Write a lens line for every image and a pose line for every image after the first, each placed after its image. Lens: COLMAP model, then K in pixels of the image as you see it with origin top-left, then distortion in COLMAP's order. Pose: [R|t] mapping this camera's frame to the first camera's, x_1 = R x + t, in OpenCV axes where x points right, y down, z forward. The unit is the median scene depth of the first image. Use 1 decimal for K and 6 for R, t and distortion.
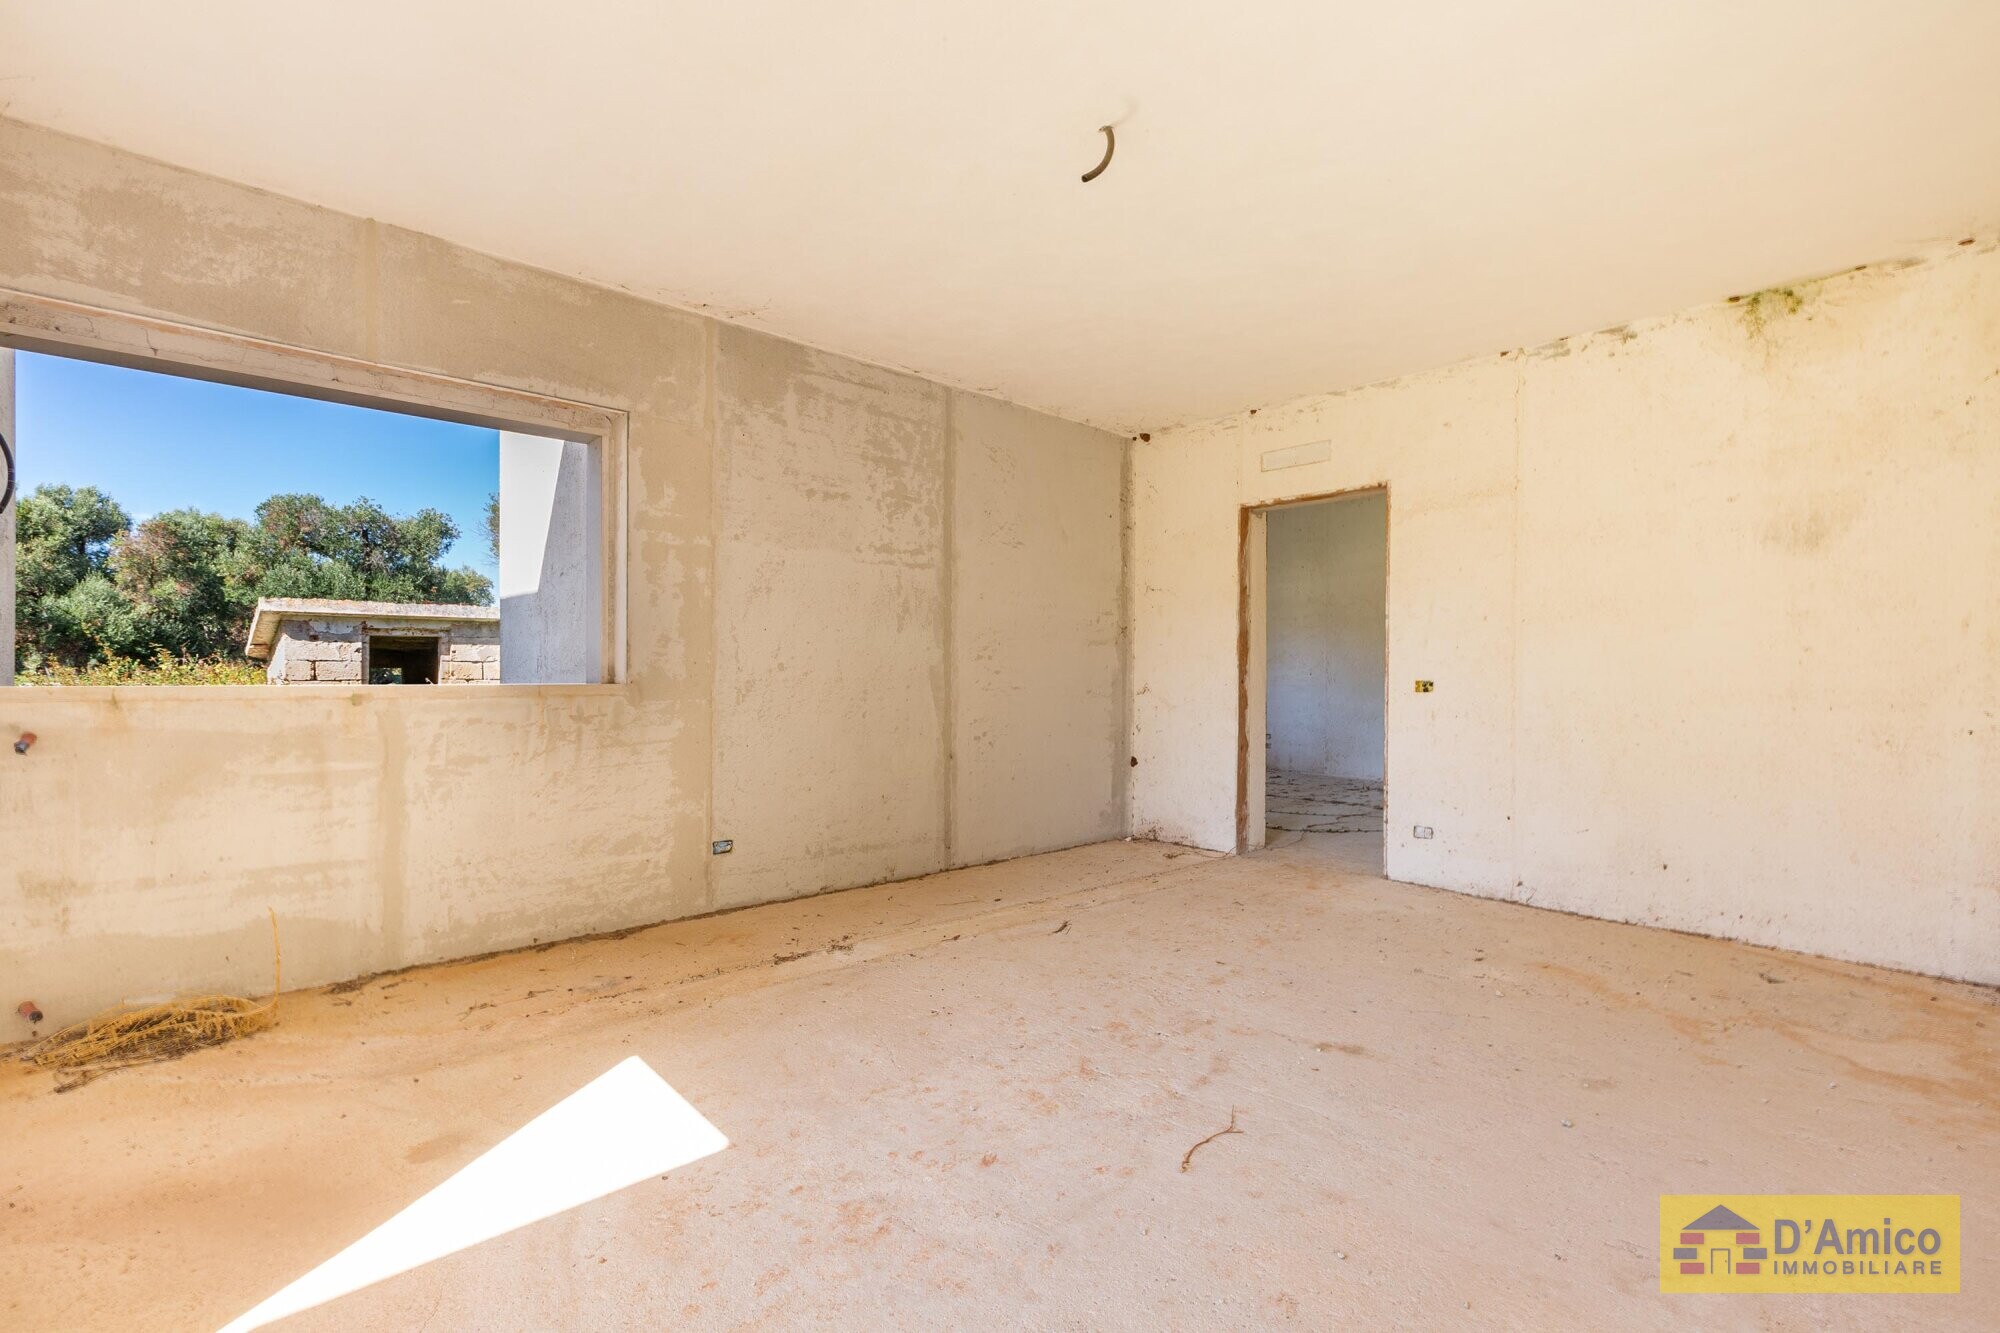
lens RADIAL K [[895.2, 0, 1013.1], [0, 895.2, 675.8], [0, 0, 1]] dist [-0.000932, 0.000853]
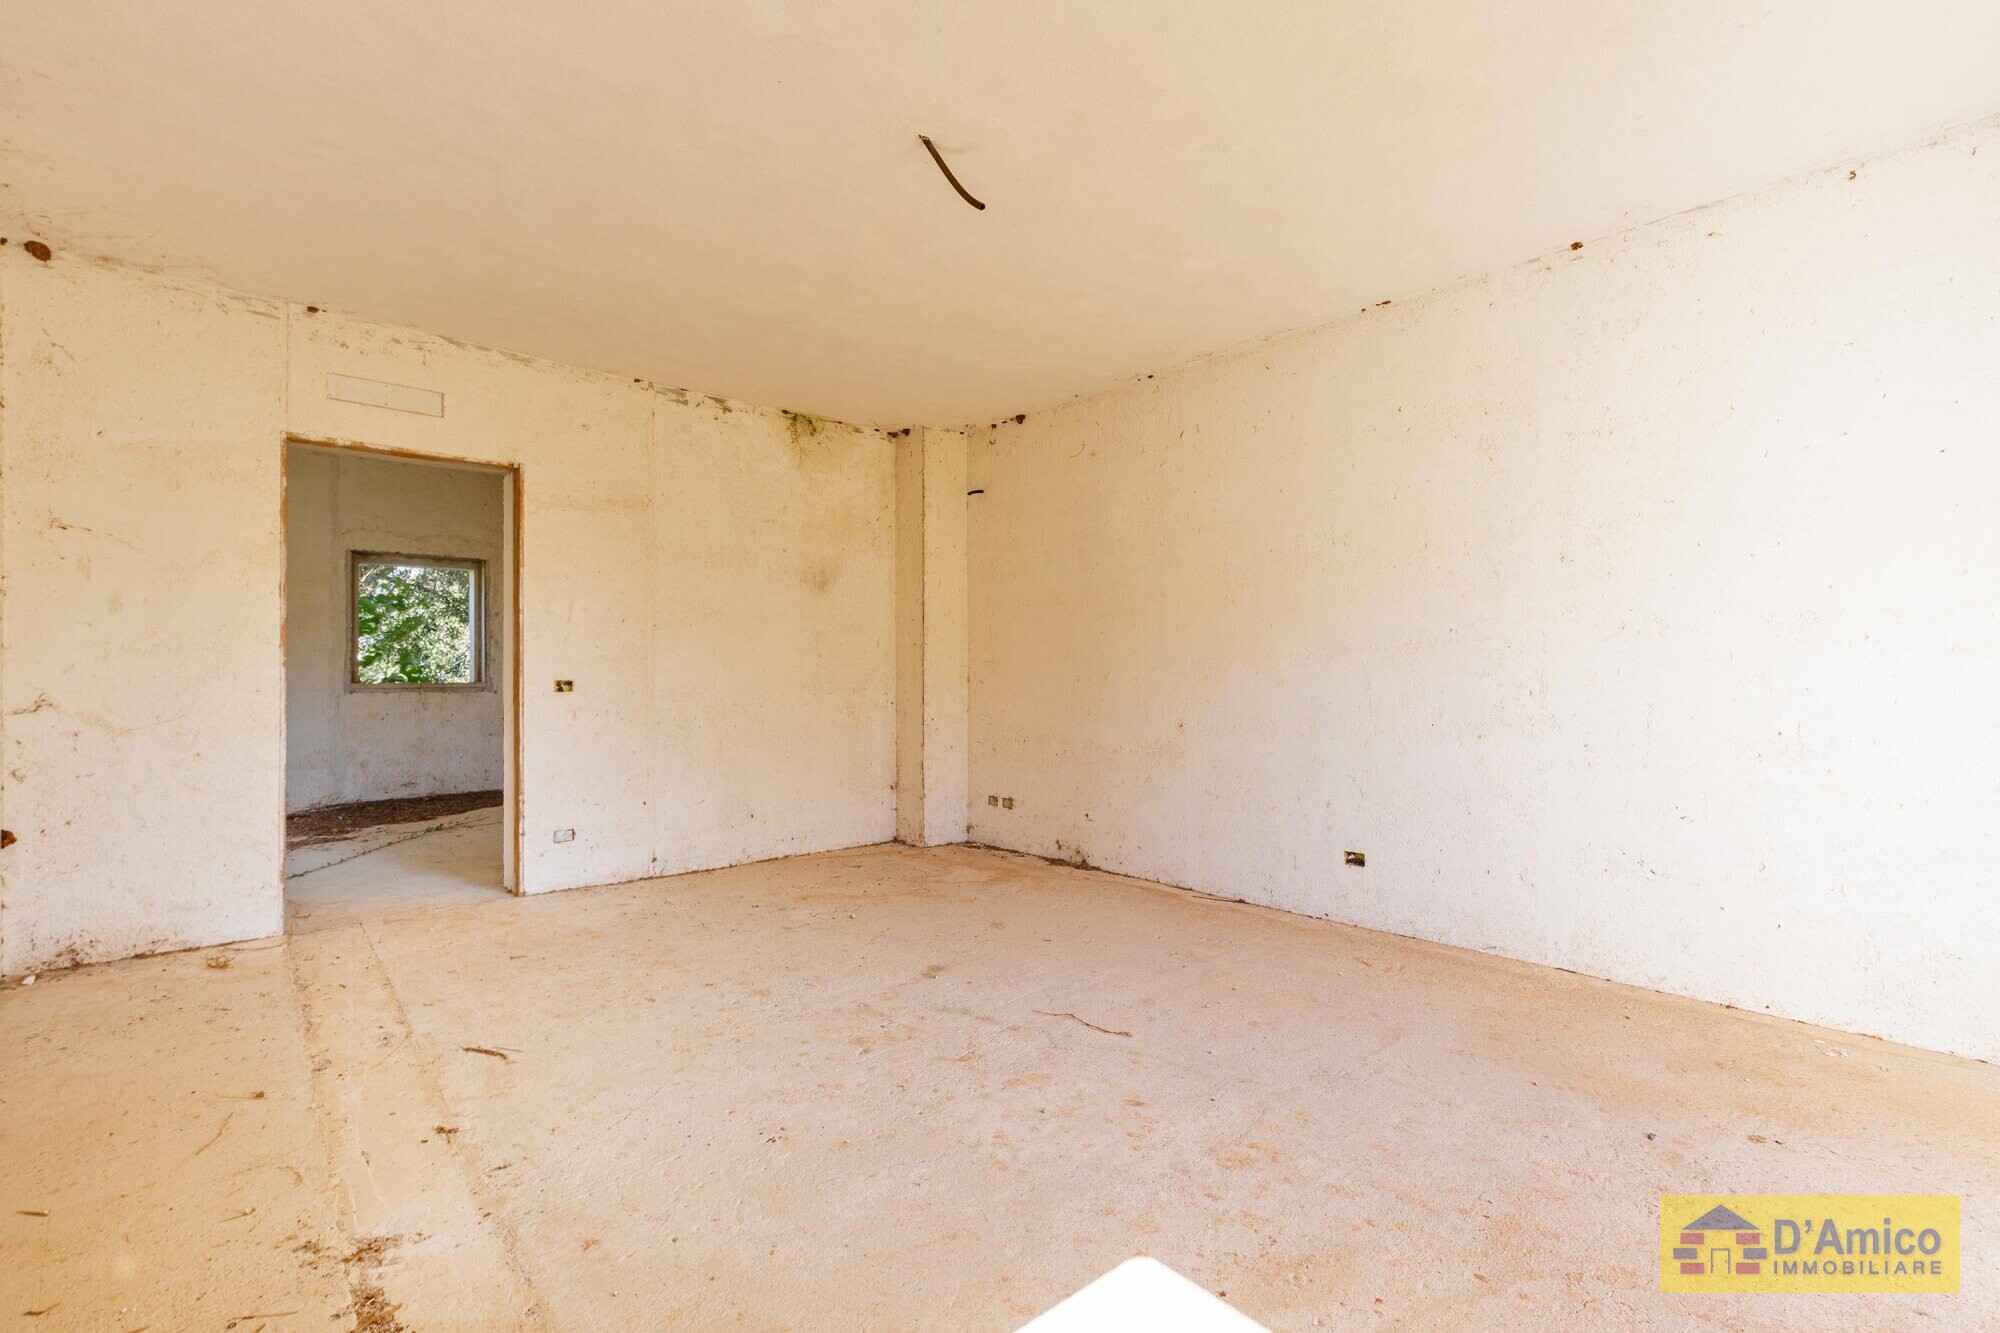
lens RADIAL K [[895.2, 0, 1014.1], [0, 895.2, 663.6], [0, 0, 1]] dist [-0.000932, 0.000853]
pose [[0.018488, 0.005455, 0.999814, -0.722788], [0.004917, 0.999973, -0.005546, -0.006347], [-0.999817, 0.005018, 0.018460, 0.698723]]
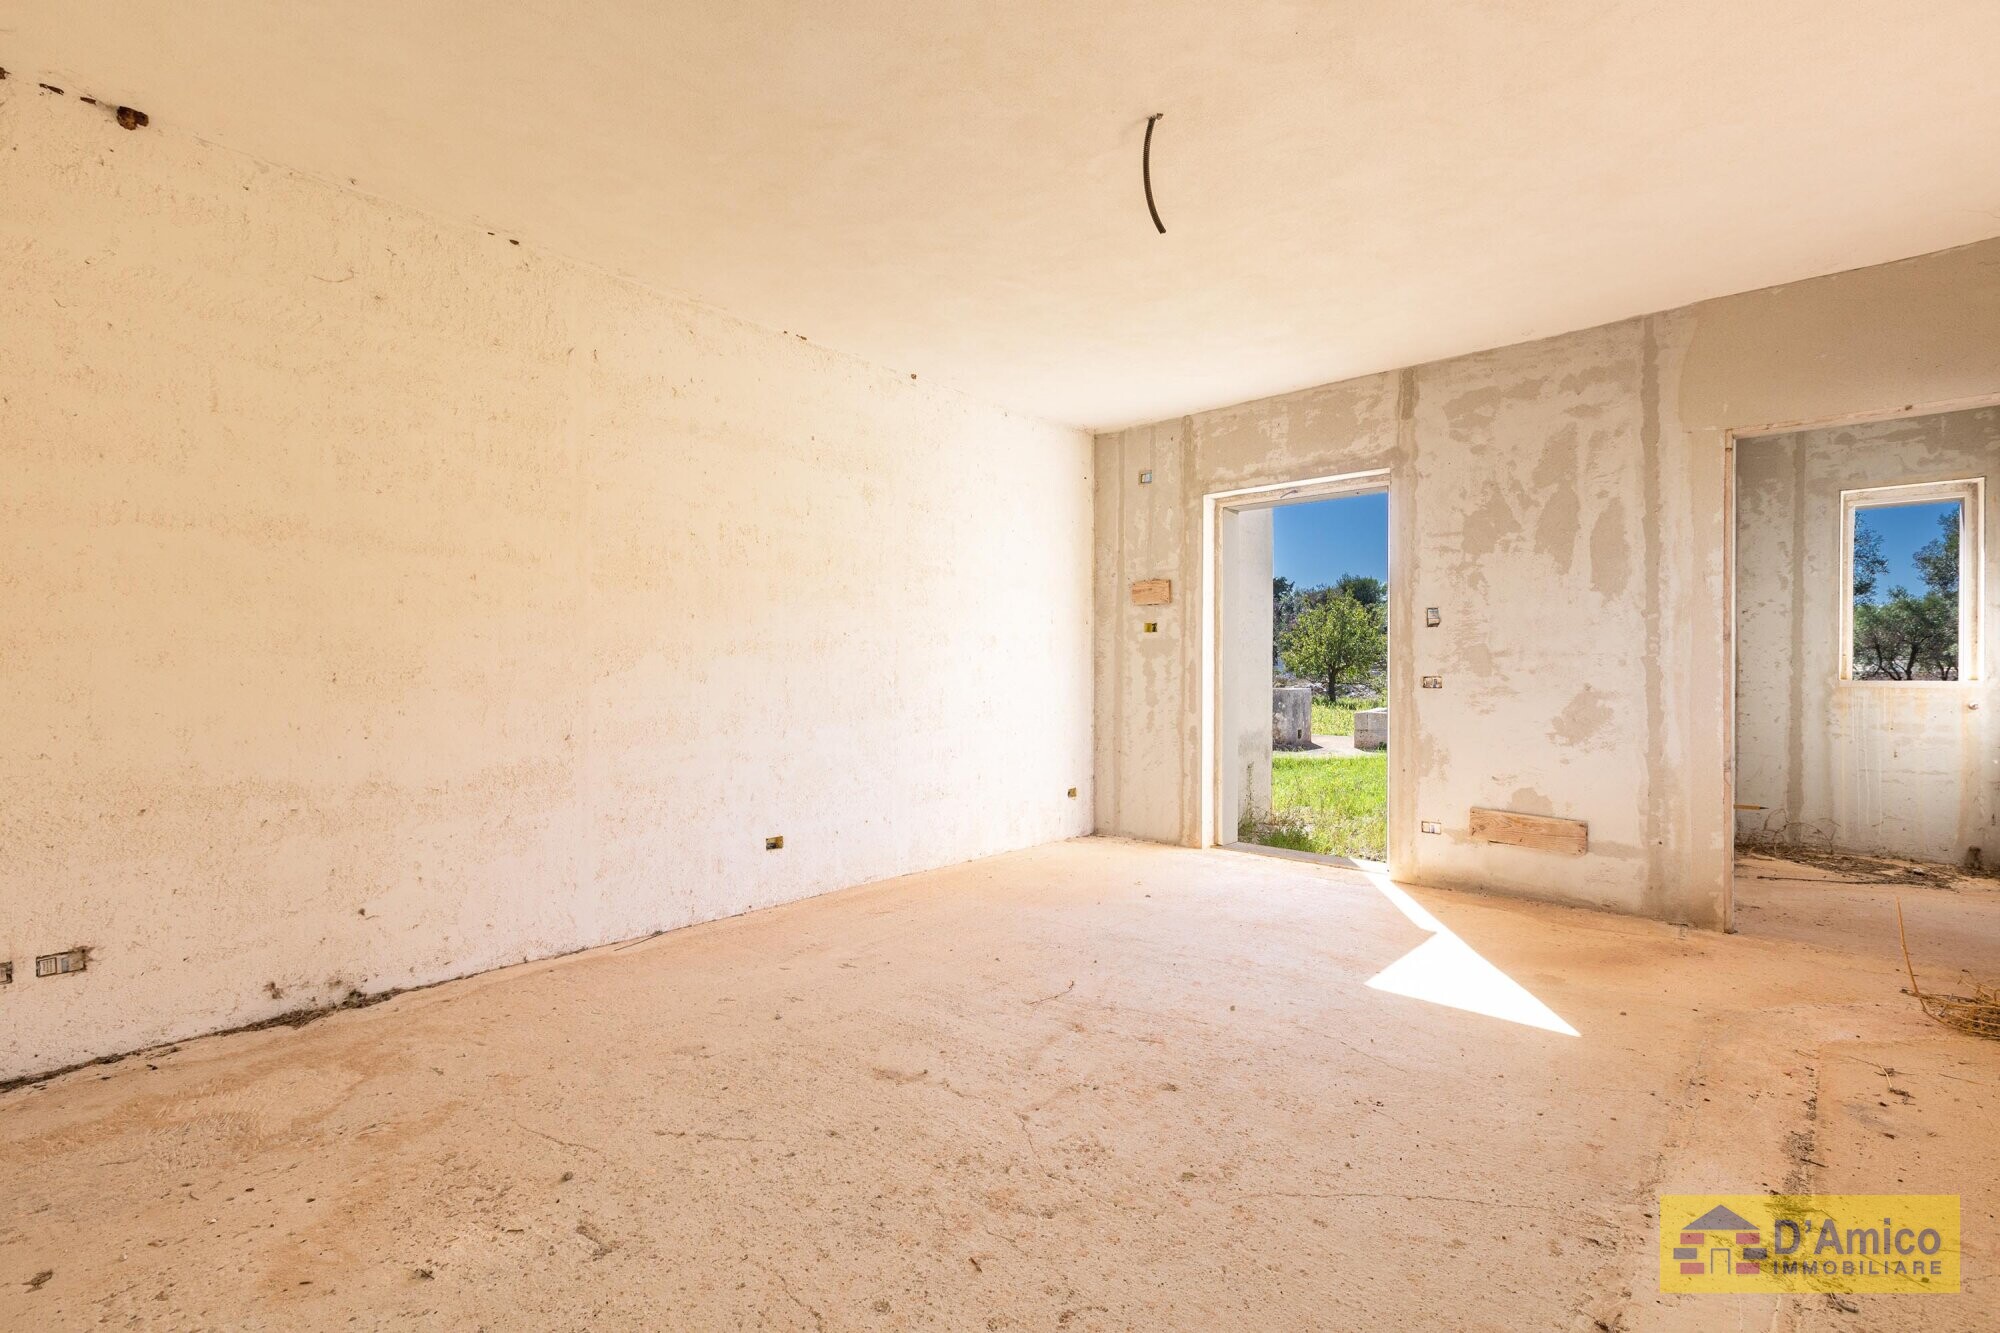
lens RADIAL K [[895.2, 0, 984.7], [0, 895.2, 663.6], [0, 0, 1]] dist [-0.000932, 0.000853]
pose [[-0.997153, -0.008490, -0.074920, 0.284643], [-0.008528, 0.999964, 0.000190, -0.007945], [0.074916, 0.000829, -0.997190, 1.561503]]
